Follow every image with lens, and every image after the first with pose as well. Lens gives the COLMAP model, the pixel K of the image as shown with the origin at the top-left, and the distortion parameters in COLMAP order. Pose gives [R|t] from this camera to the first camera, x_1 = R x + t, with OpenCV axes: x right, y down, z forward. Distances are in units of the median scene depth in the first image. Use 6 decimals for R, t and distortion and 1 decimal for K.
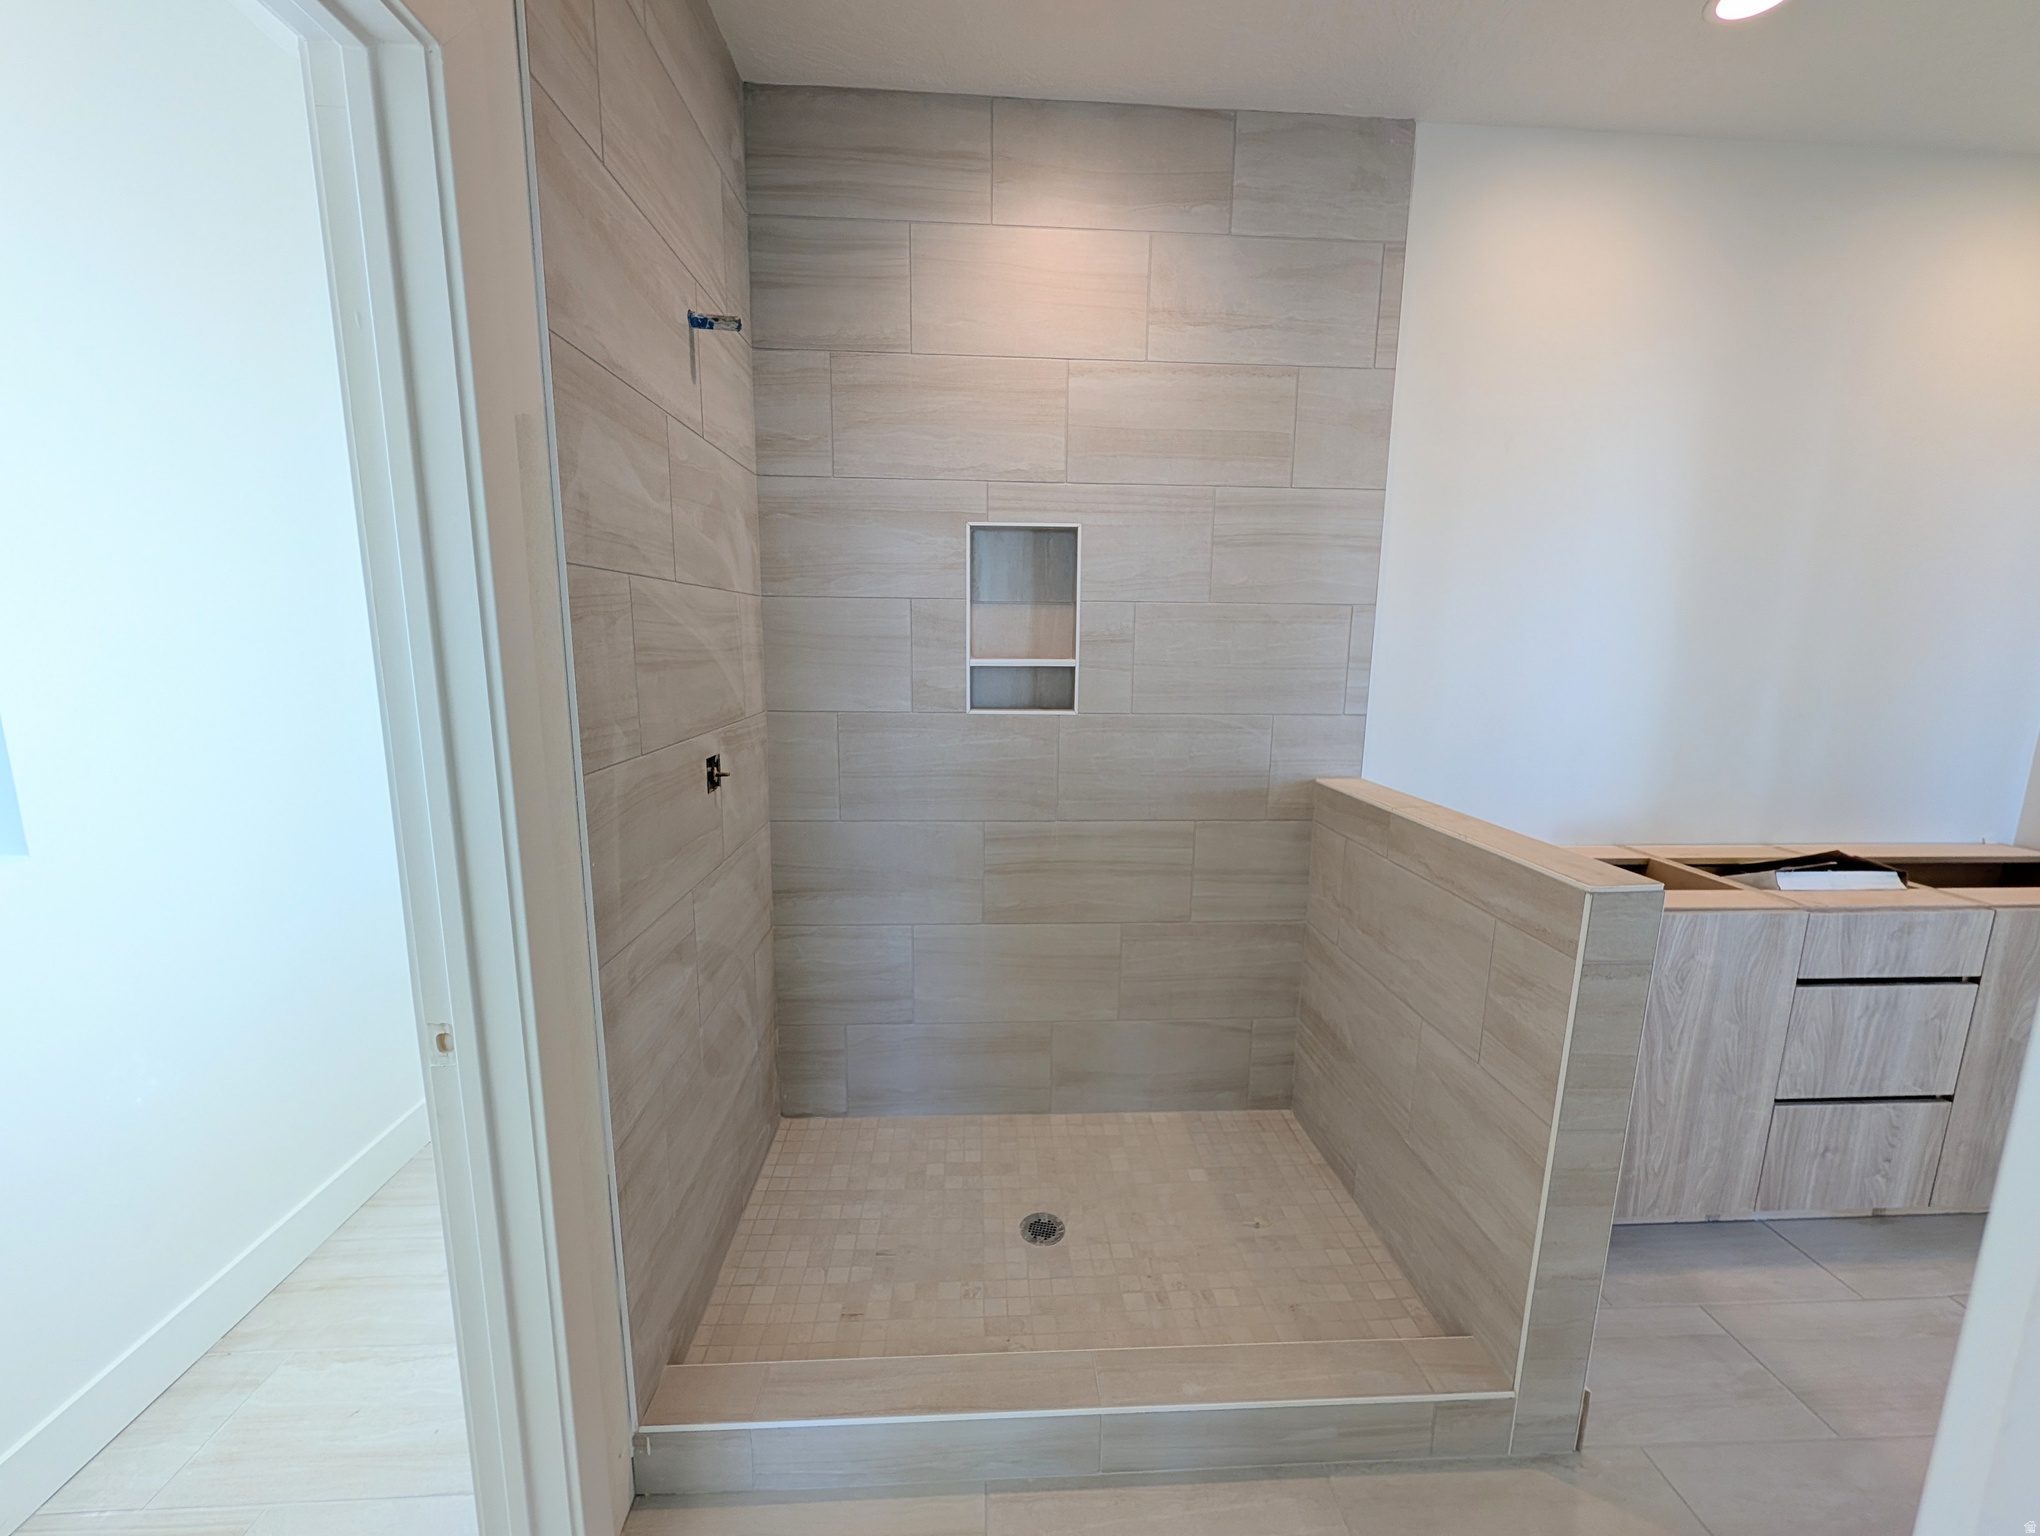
lens RADIAL K [[786.4, 0, 1019.5], [0, 786.4, 768.5], [0, 0, 1]] dist [0.001925, -0.000408]
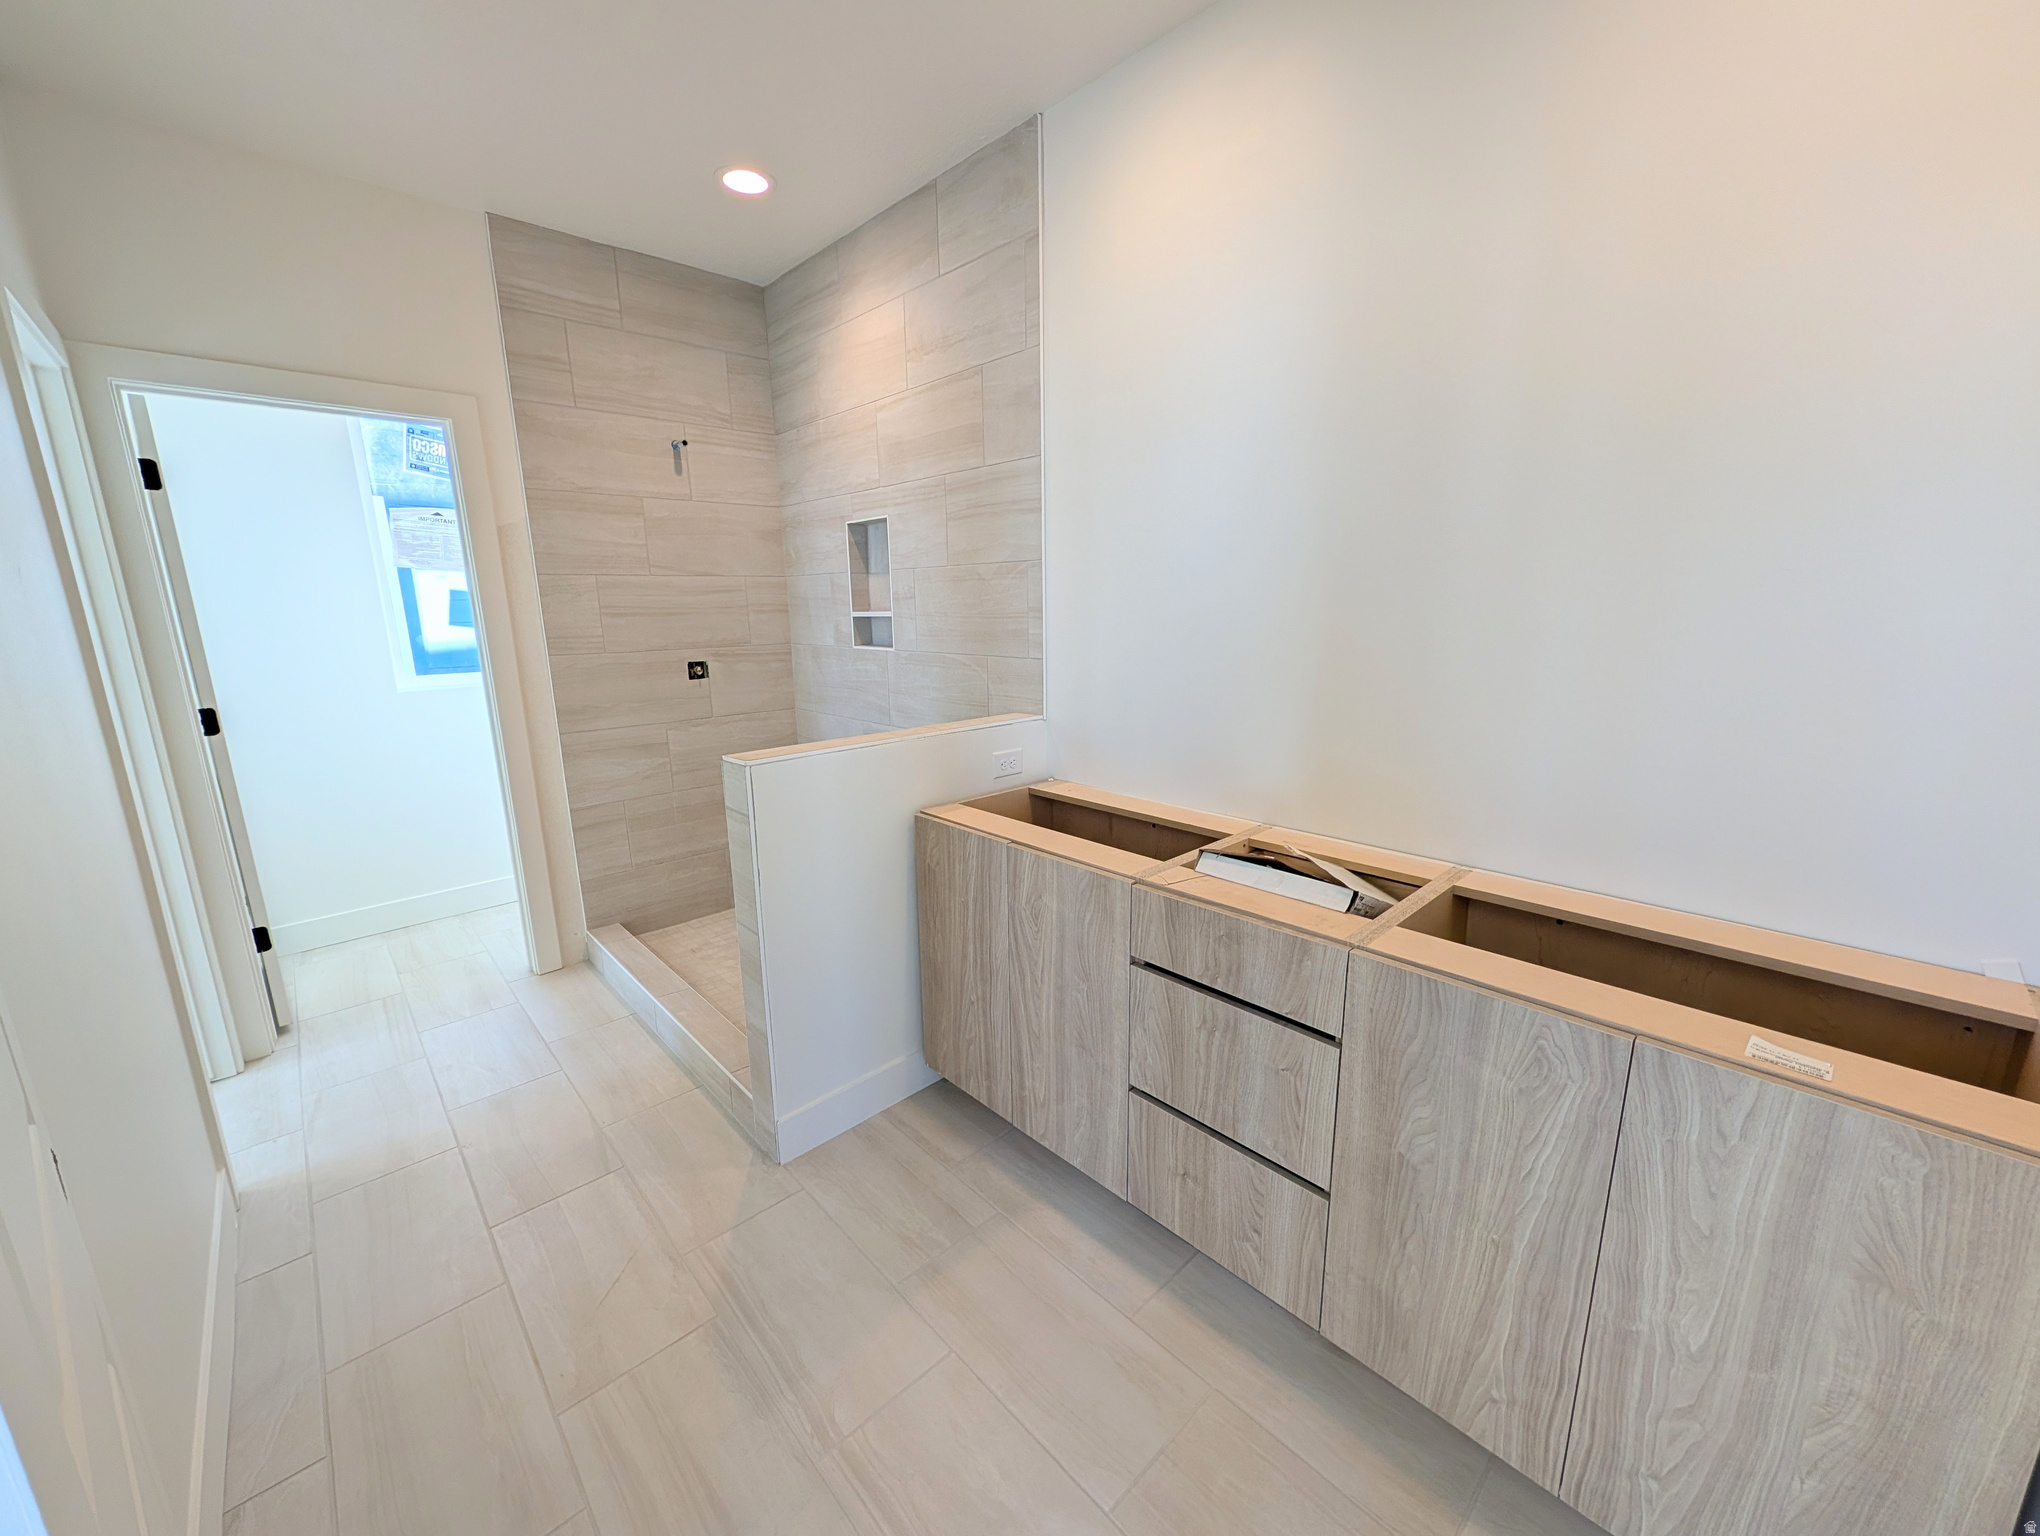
lens RADIAL K [[786.4, 0, 1030.3], [0, 786.4, 767.8], [0, 0, 1]] dist [0.001925, -0.000408]
pose [[0.649269, 0.138821, -0.747783, 1.481881], [-0.103943, 0.990172, 0.093569, -0.020859], [0.753423, 0.016975, 0.657317, 0.291354]]
